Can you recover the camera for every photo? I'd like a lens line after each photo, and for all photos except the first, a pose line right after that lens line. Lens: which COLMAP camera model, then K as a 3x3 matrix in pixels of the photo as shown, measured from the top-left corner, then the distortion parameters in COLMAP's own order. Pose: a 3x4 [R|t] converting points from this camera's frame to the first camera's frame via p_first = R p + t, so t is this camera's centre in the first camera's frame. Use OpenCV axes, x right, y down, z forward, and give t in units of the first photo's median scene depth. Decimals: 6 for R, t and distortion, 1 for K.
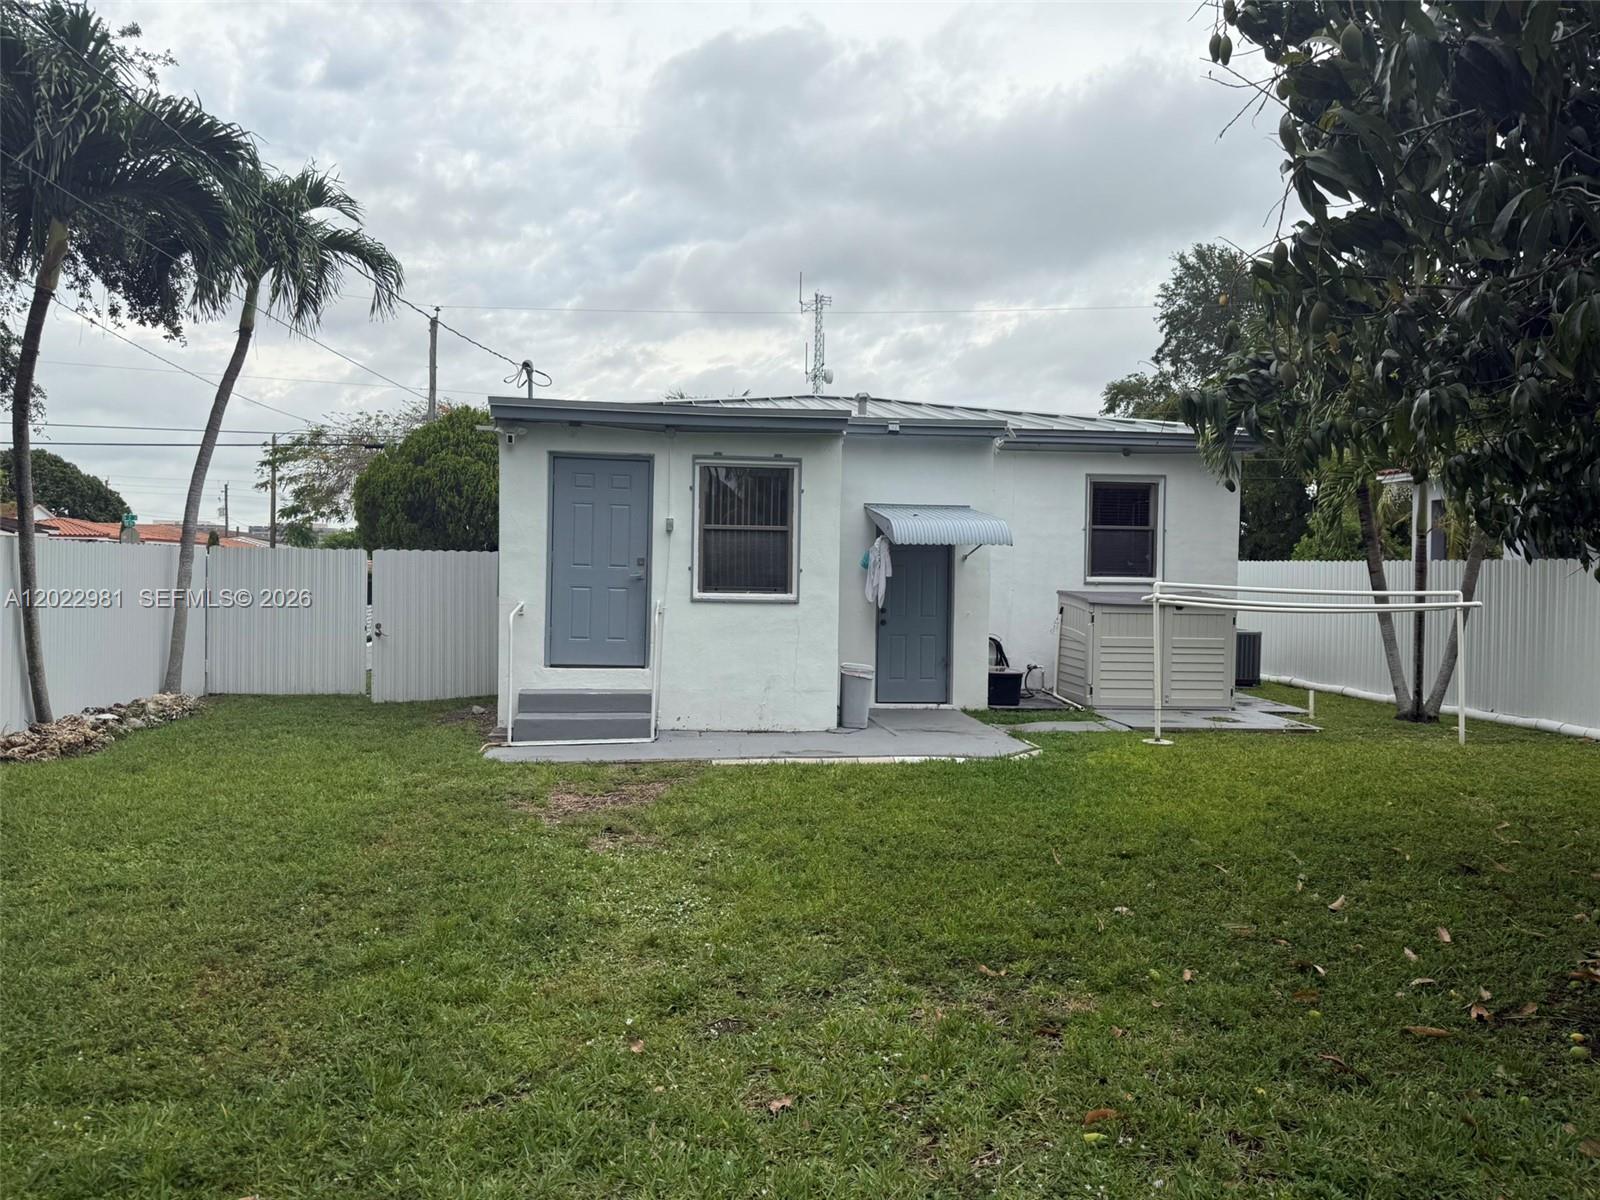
lens RADIAL K [[1177.6, 0, 803.0], [0, 1177.6, 571.8], [0, 0, 1]] dist [0.121203, -0.124363]
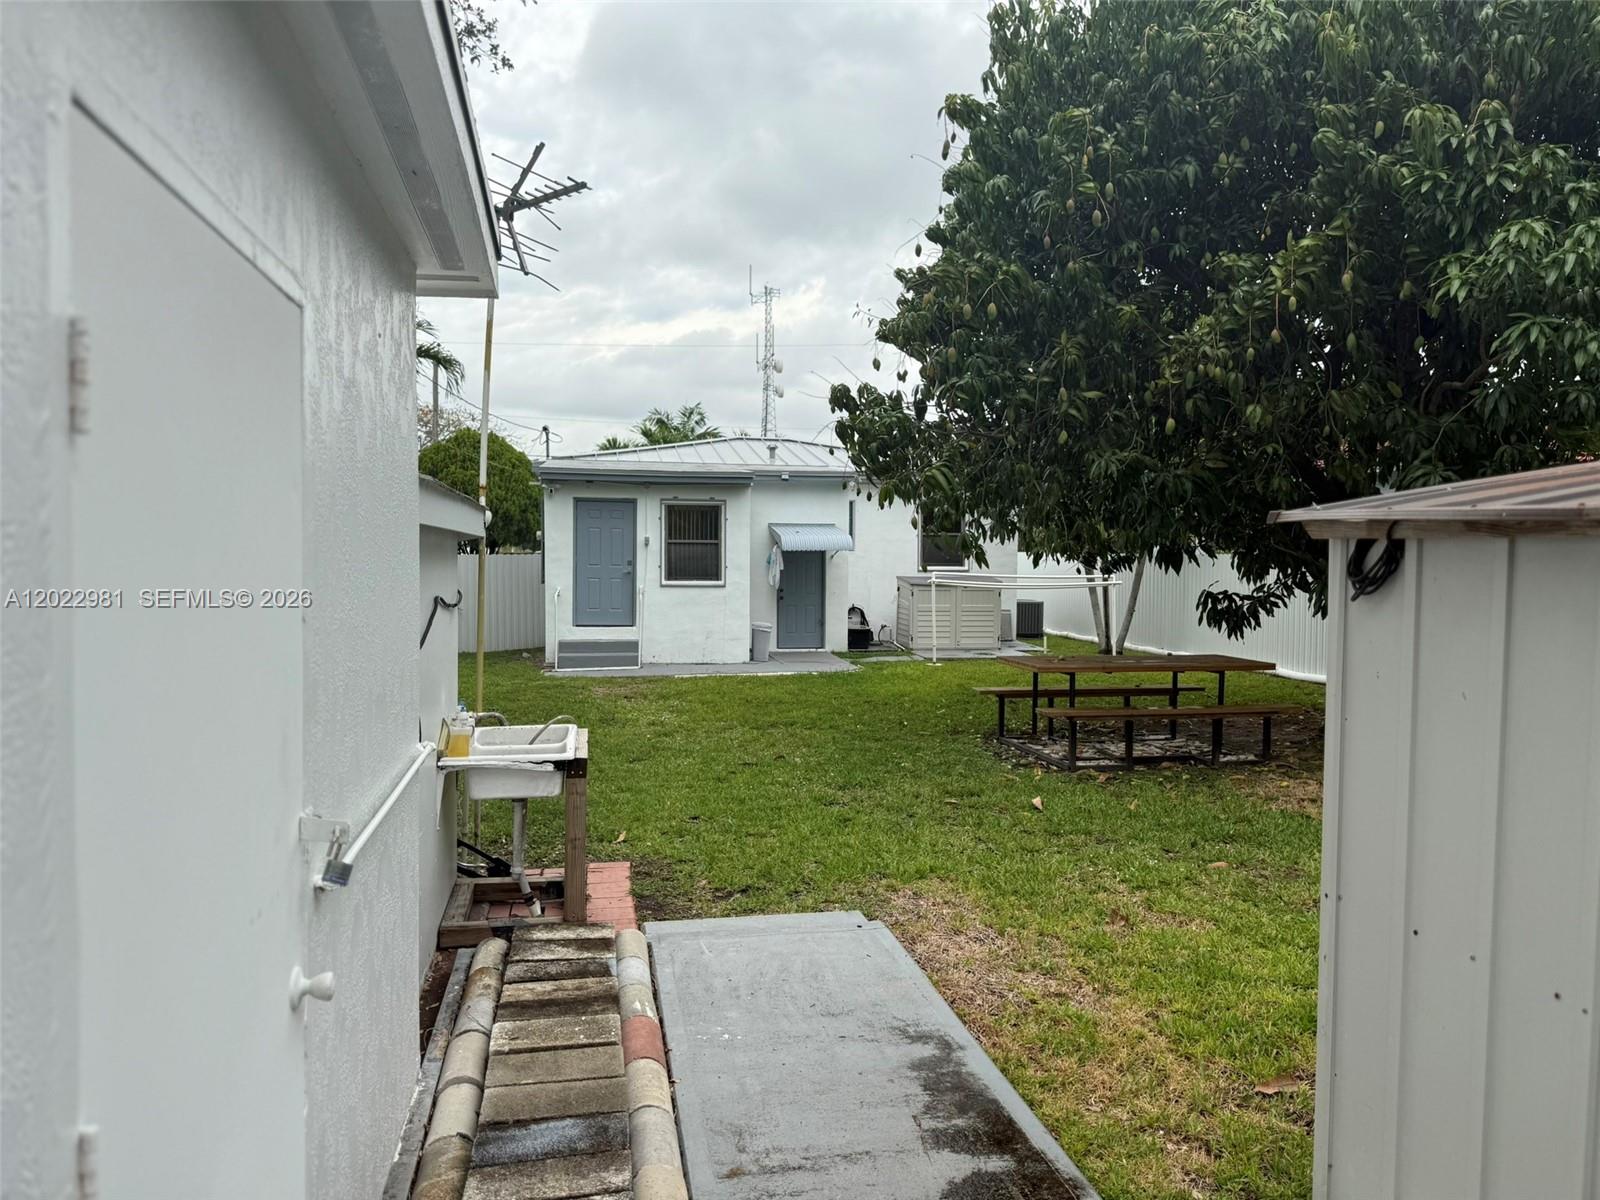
lens RADIAL K [[1177.6, 0, 803.0], [0, 1177.6, 571.8], [0, 0, 1]] dist [0.121203, -0.124363]
pose [[0.999267, -0.010971, 0.036669, 0.044084], [0.010350, 0.999801, 0.017068, -0.021037], [-0.036848, -0.016676, 0.999182, -0.652936]]
